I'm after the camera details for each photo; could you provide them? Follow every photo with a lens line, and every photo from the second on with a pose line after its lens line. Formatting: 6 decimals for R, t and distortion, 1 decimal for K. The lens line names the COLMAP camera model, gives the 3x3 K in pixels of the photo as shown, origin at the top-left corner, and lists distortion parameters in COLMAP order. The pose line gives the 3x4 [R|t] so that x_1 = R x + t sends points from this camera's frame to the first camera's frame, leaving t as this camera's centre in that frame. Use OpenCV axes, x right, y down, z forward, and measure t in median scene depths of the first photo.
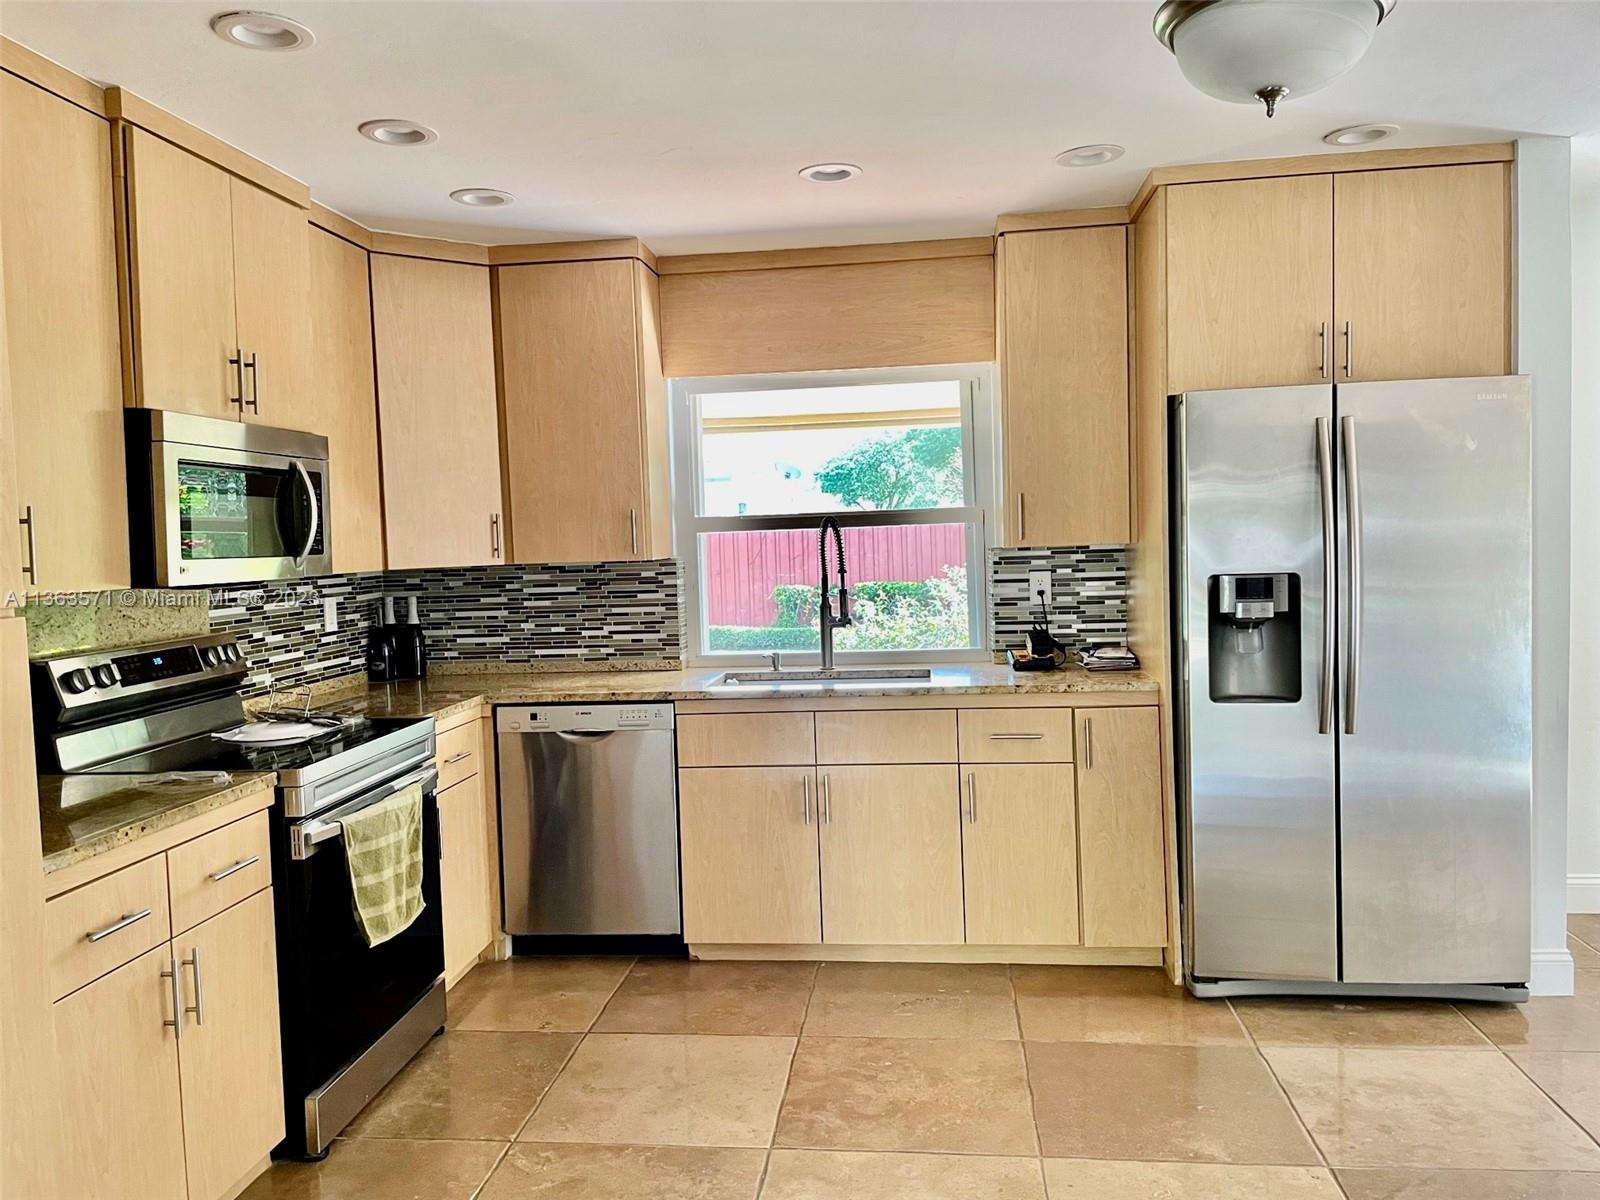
lens RADIAL K [[1203.5, 0, 787.7], [0, 1203.5, 600.4], [0, 0, 1]] dist [0.061152, -0.073402]
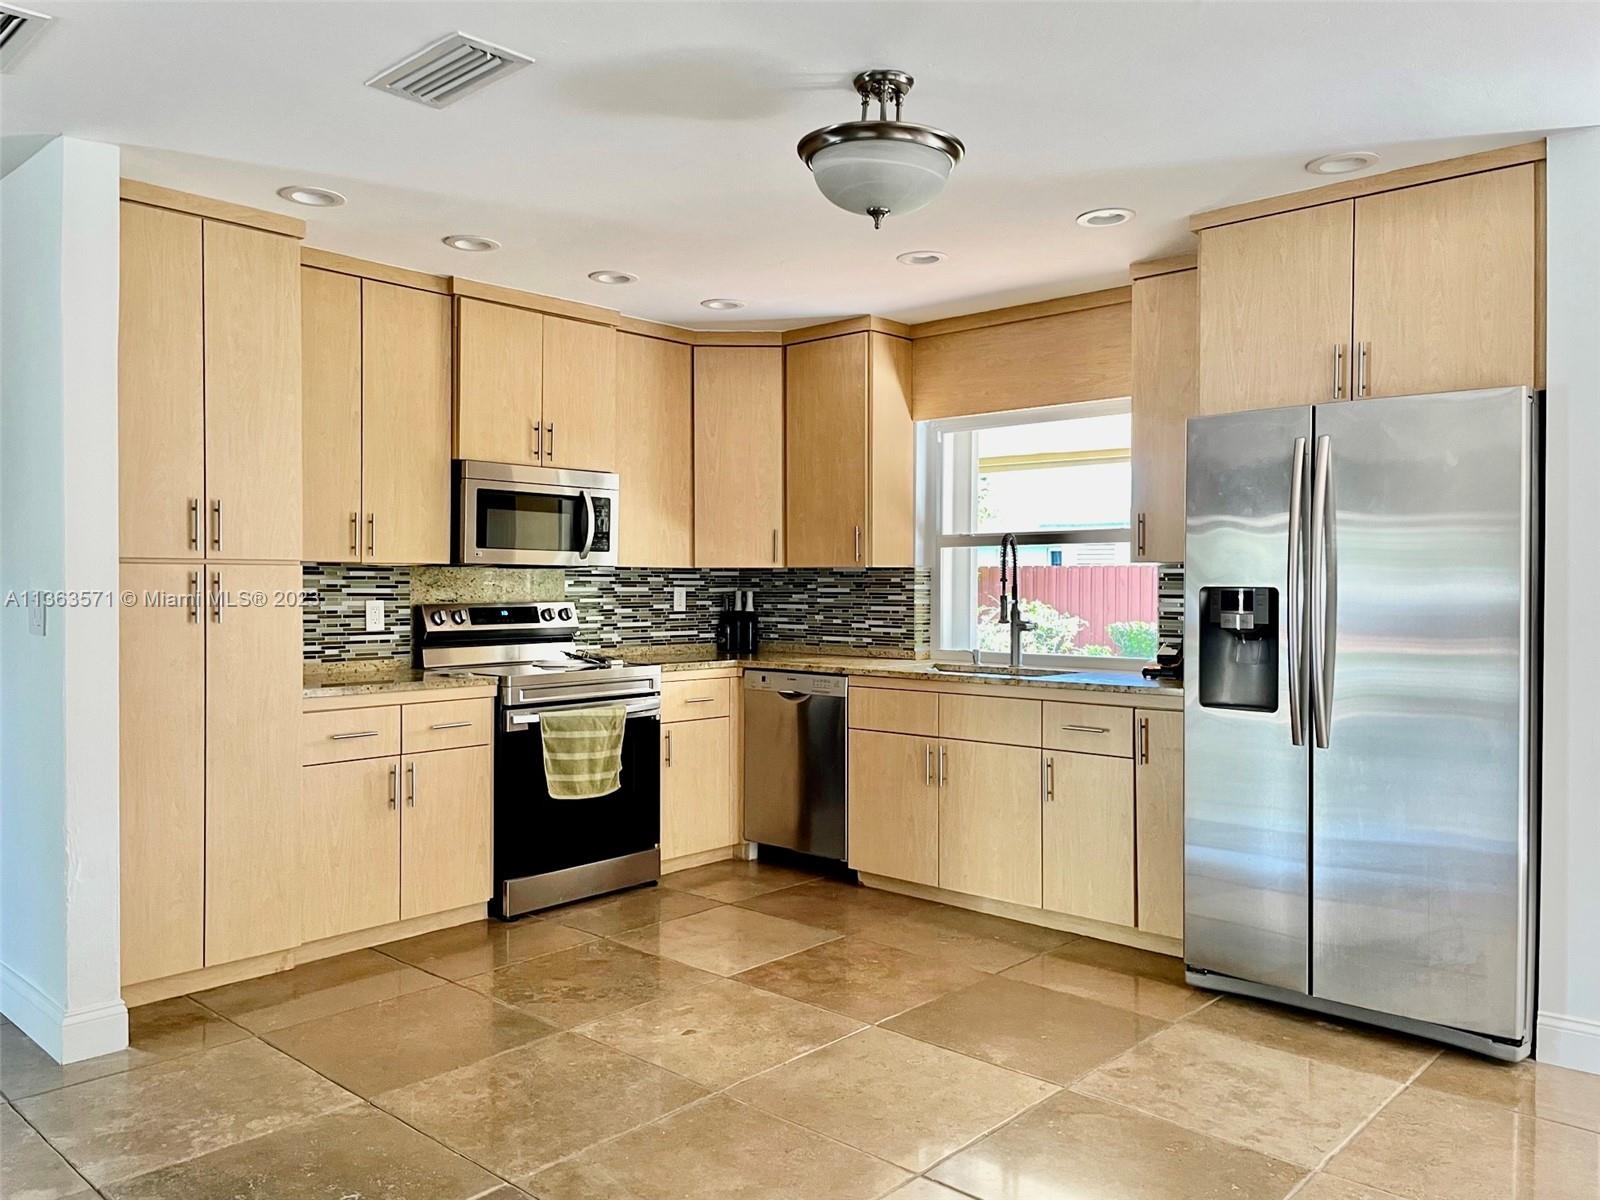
lens RADIAL K [[1203.5, 0, 797.0], [0, 1203.5, 592.5], [0, 0, 1]] dist [0.061152, -0.073402]
pose [[0.811710, 0.039710, -0.582710, 0.621649], [-0.061355, 0.997963, -0.017458, 0.022392], [0.580830, 0.049923, 0.812493, -0.074052]]
